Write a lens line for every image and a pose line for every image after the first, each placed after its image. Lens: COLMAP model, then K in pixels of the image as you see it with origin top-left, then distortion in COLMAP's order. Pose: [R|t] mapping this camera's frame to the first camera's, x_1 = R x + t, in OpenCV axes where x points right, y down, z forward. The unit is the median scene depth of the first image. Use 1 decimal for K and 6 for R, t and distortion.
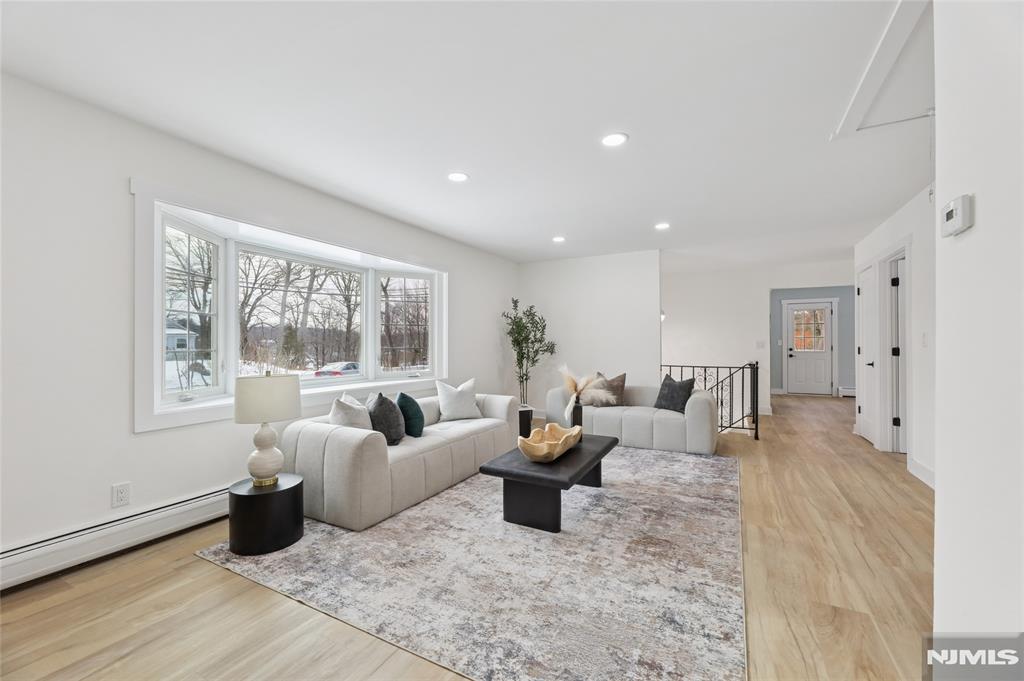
lens RADIAL K [[417.0, 0, 512.9], [0, 417.0, 345.2], [0, 0, 1]] dist [-0.000199, -0.000040]
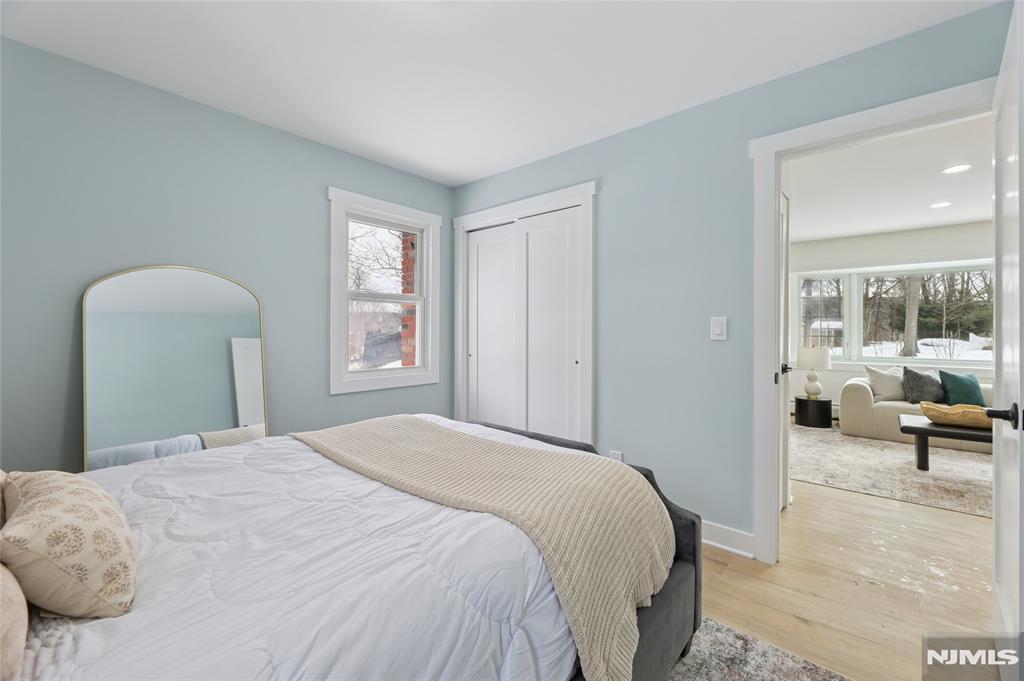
lens RADIAL K [[413.6, 0, 512.0], [0, 413.6, 340.5], [0, 0, 1]] dist [-0.002684, -0.000167]
pose [[-0.240093, 0.023050, -0.970476, 1.653270], [-0.004981, 0.999676, 0.024976, -0.008460], [0.970737, 0.010831, -0.239901, 0.004348]]
